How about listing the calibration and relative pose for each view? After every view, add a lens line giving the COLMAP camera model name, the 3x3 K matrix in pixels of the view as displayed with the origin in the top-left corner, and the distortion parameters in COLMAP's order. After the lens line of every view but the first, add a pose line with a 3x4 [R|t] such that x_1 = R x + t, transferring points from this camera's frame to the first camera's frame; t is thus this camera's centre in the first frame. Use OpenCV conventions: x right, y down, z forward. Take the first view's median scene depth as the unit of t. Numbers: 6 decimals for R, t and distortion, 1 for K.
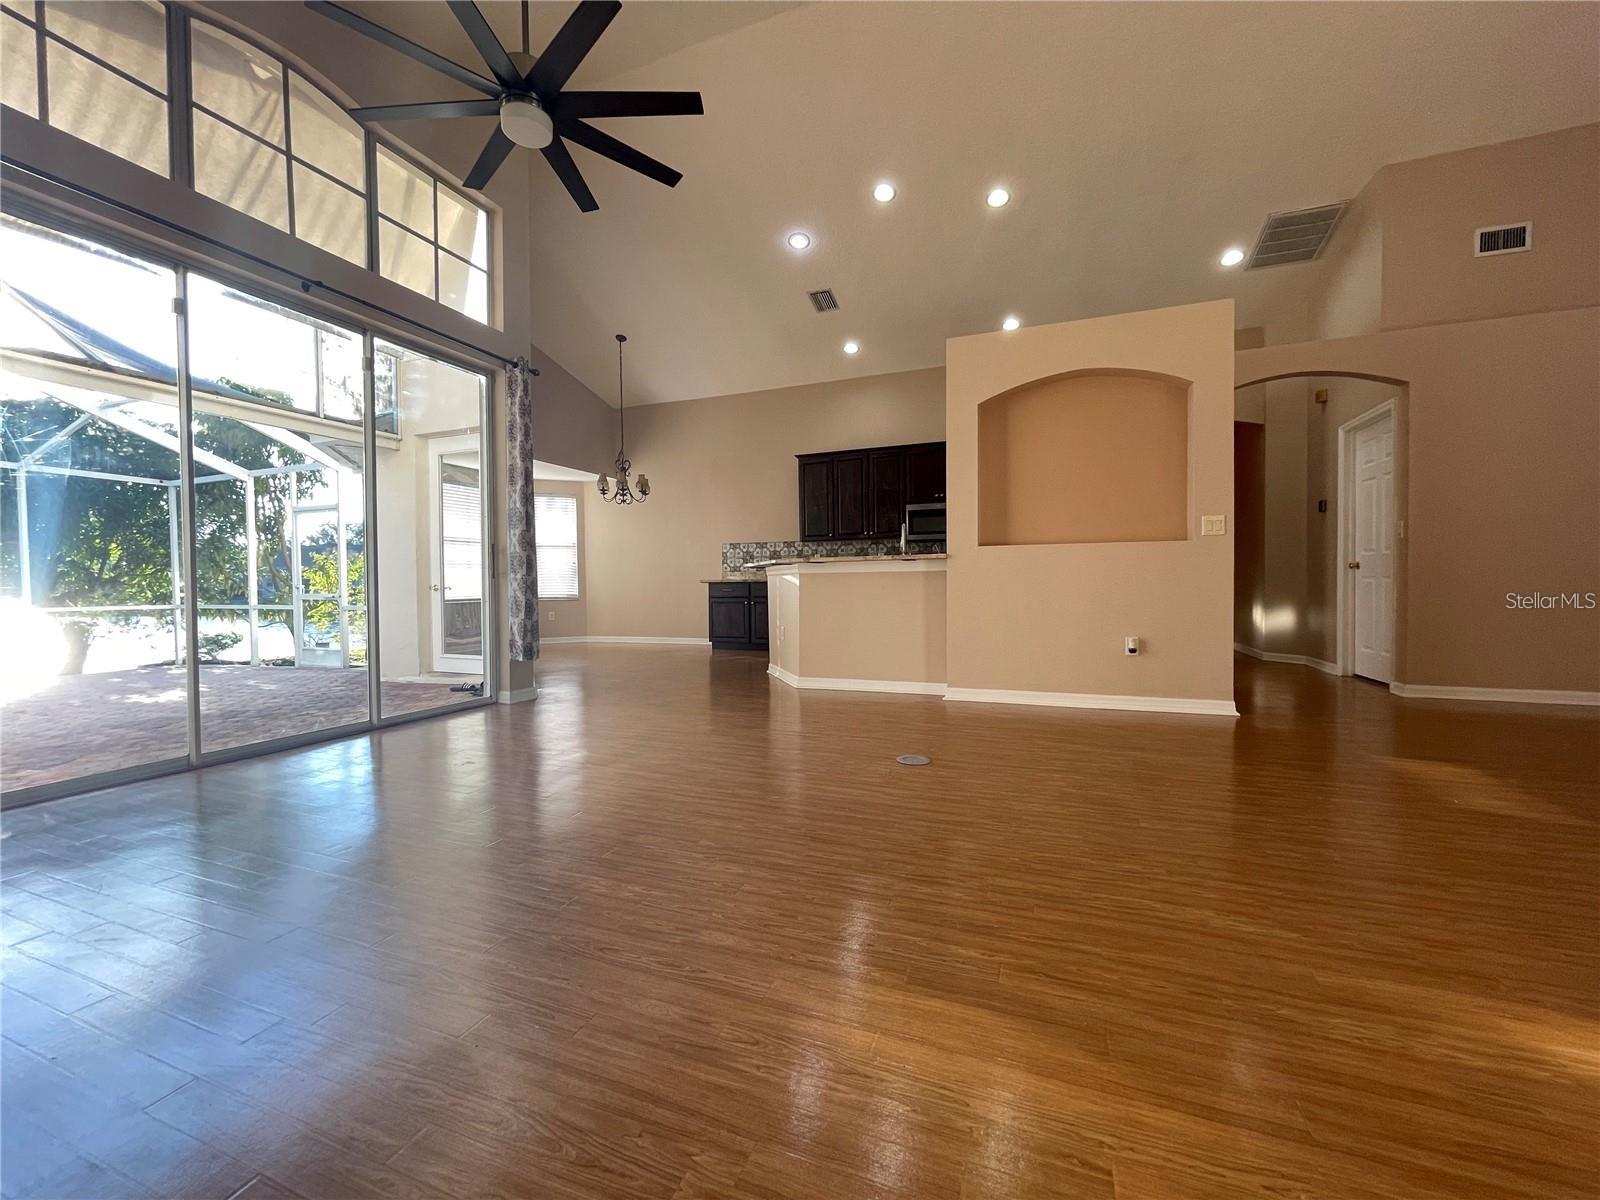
lens RADIAL K [[643.1, 0, 798.3], [0, 643.1, 618.8], [0, 0, 1]] dist [-0.000635, -0.000062]
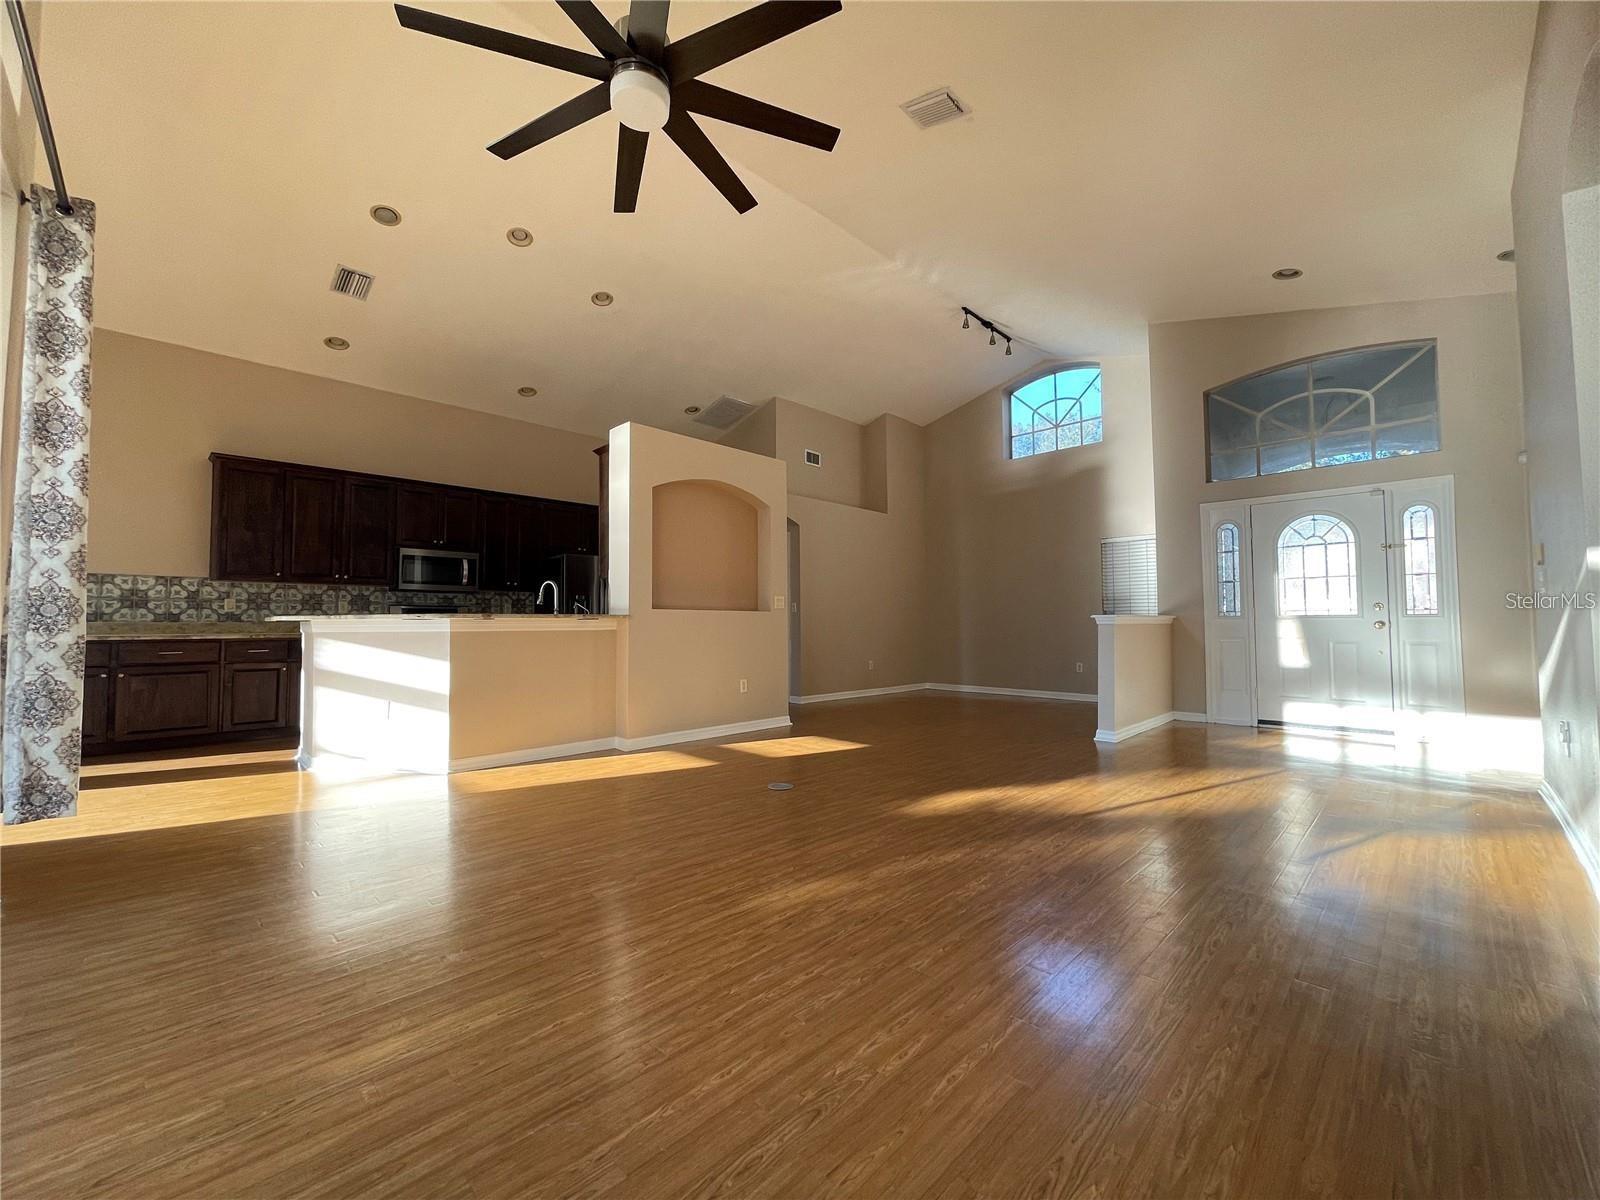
lens RADIAL K [[648.5, 0, 789.1], [0, 648.5, 620.1], [0, 0, 1]] dist [-0.000190, 0.000109]
pose [[0.401295, 0.018728, 0.915757, -0.404980], [0.050997, 0.997783, -0.042753, -0.019769], [-0.914528, 0.063857, 0.399451, 0.195121]]
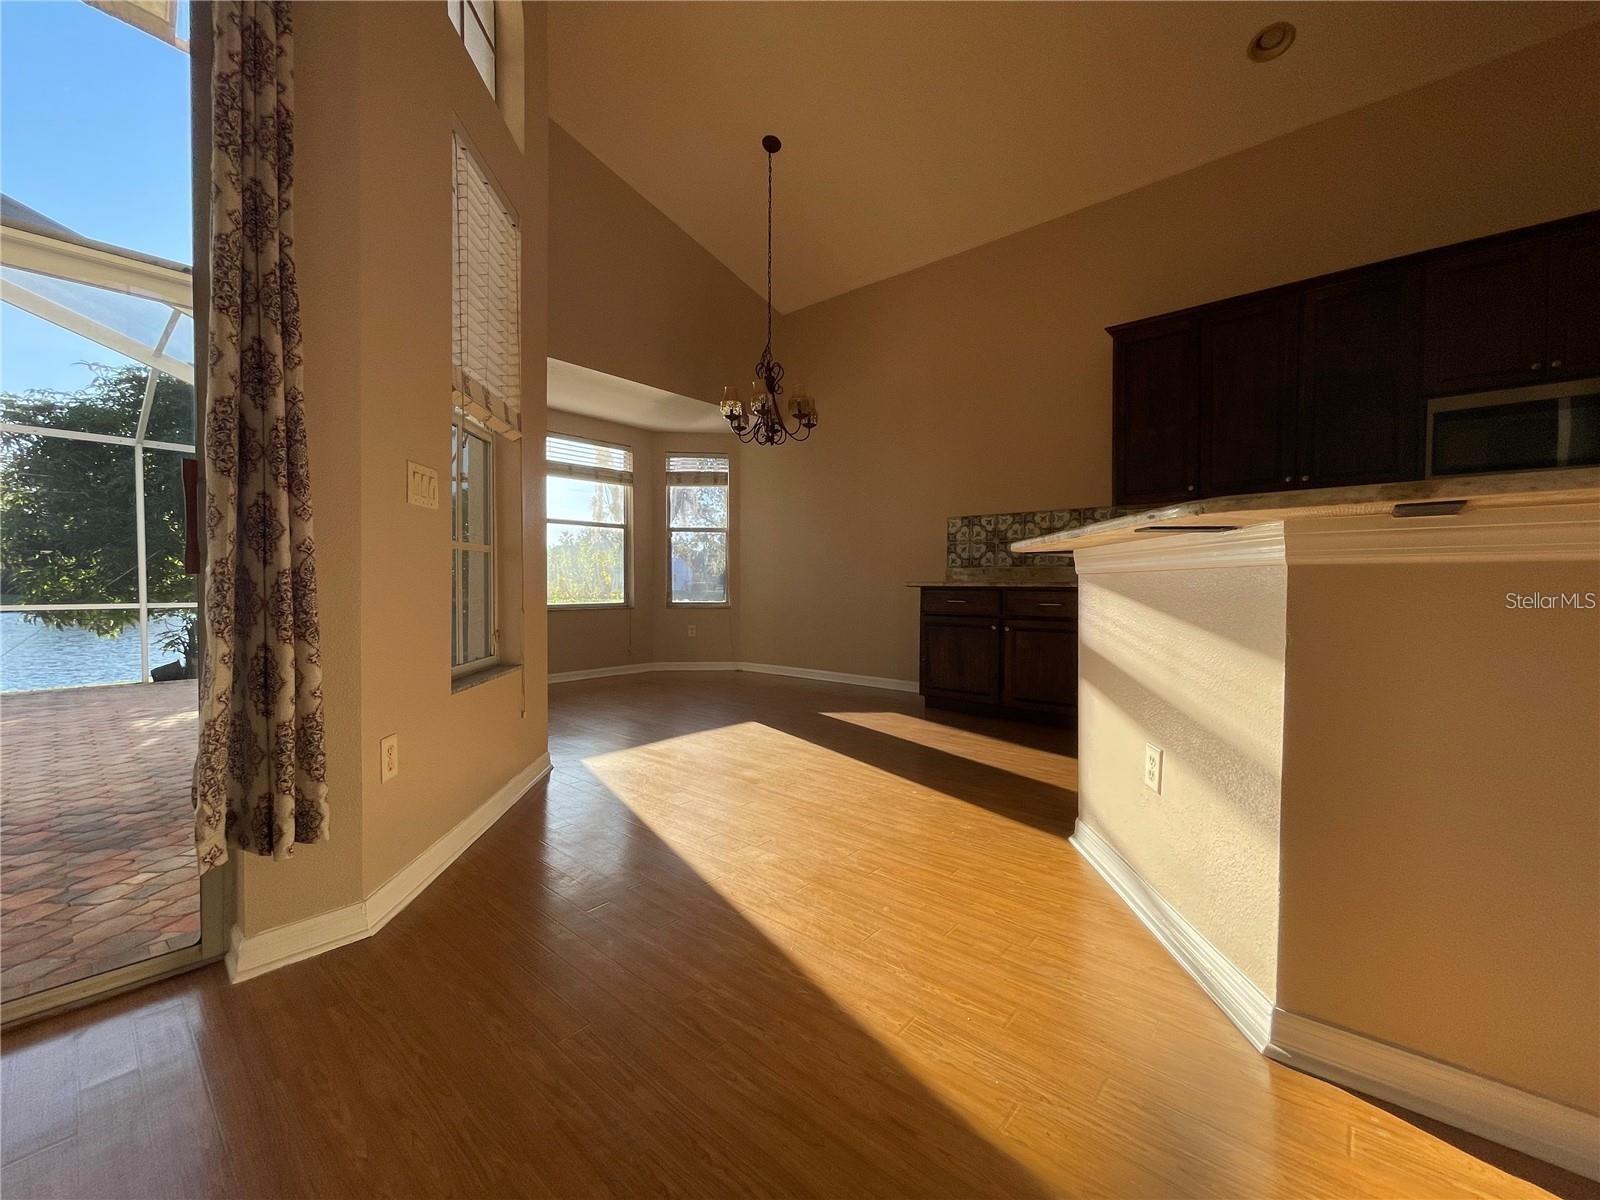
lens RADIAL K [[648.0, 0, 797.3], [0, 648.0, 593.7], [0, 0, 1]] dist [0.000716, 0.000013]
pose [[0.940482, 0.020439, -0.339228, -0.057052], [-0.033857, 0.998859, -0.033682, -0.031707], [0.338152, 0.043162, 0.940101, 0.498496]]
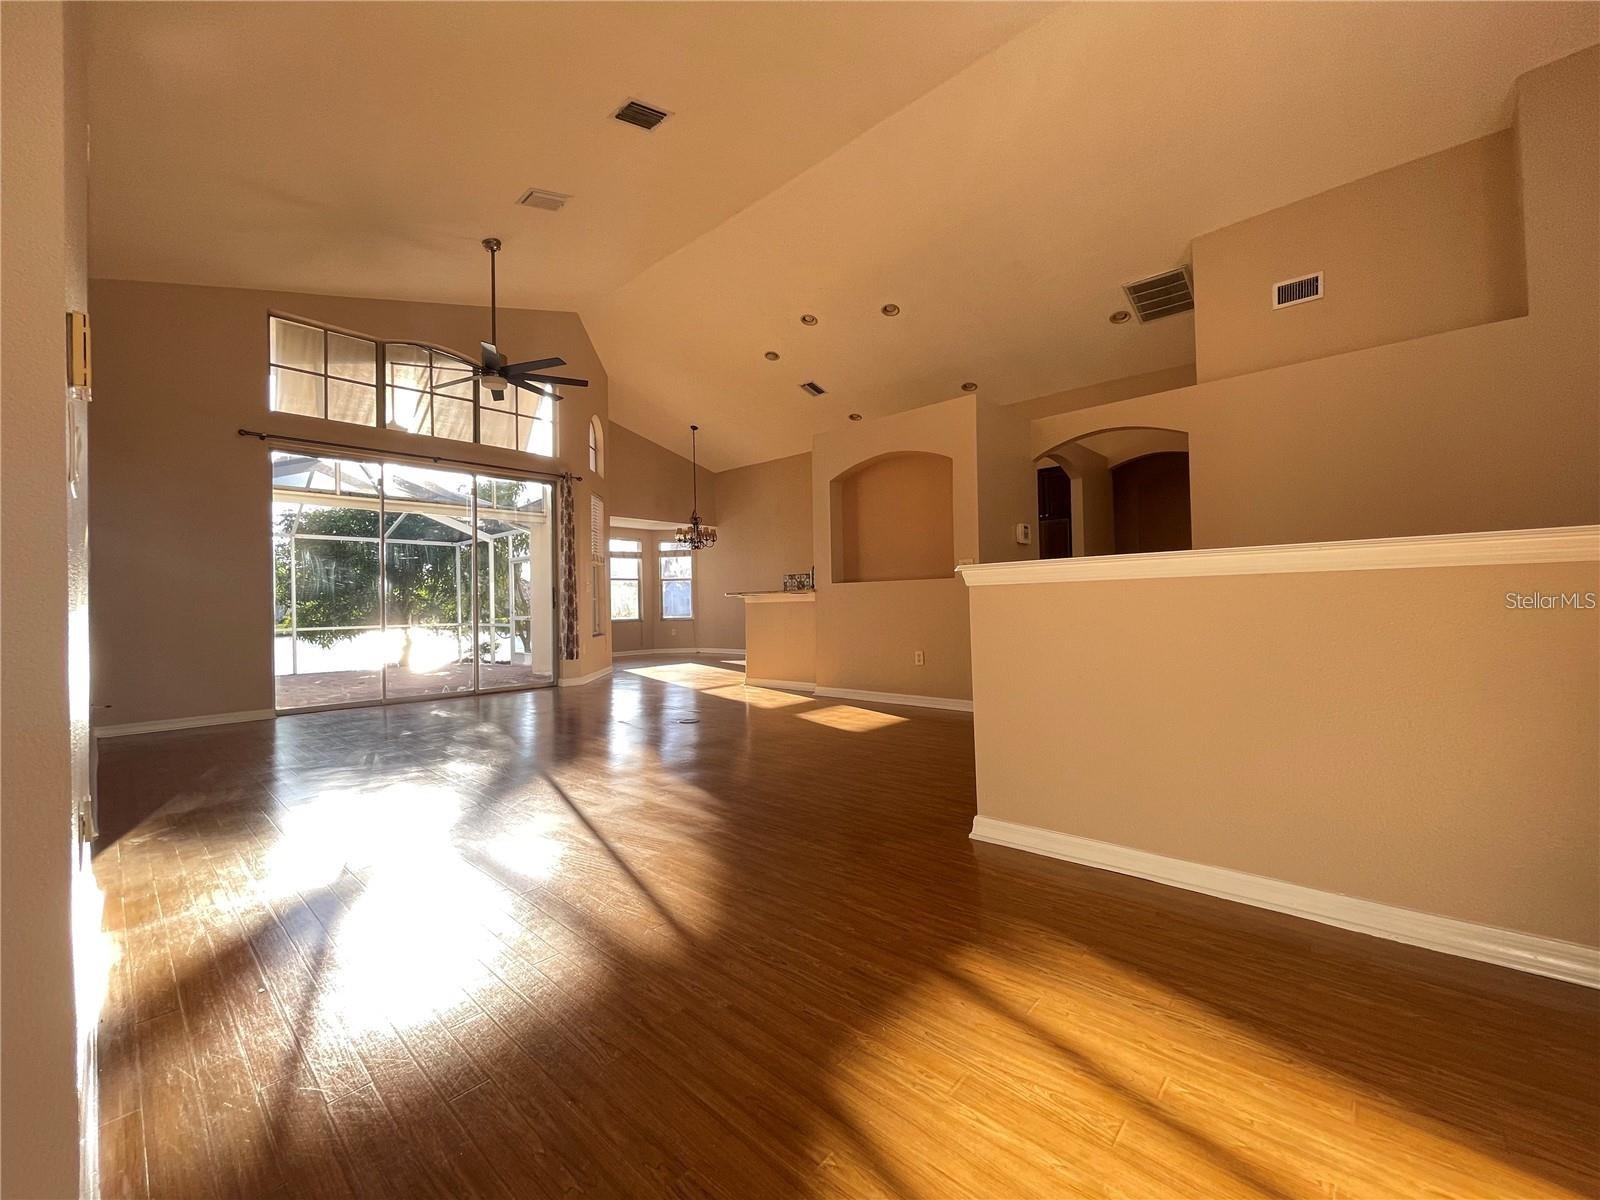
lens RADIAL K [[648.0, 0, 797.3], [0, 648.0, 593.7], [0, 0, 1]] dist [0.000716, 0.000013]
pose [[0.931511, -0.012770, -0.363488, 0.419099], [-0.011392, 0.997869, -0.064252, -0.001813], [0.363534, 0.063992, 0.929380, -0.169723]]
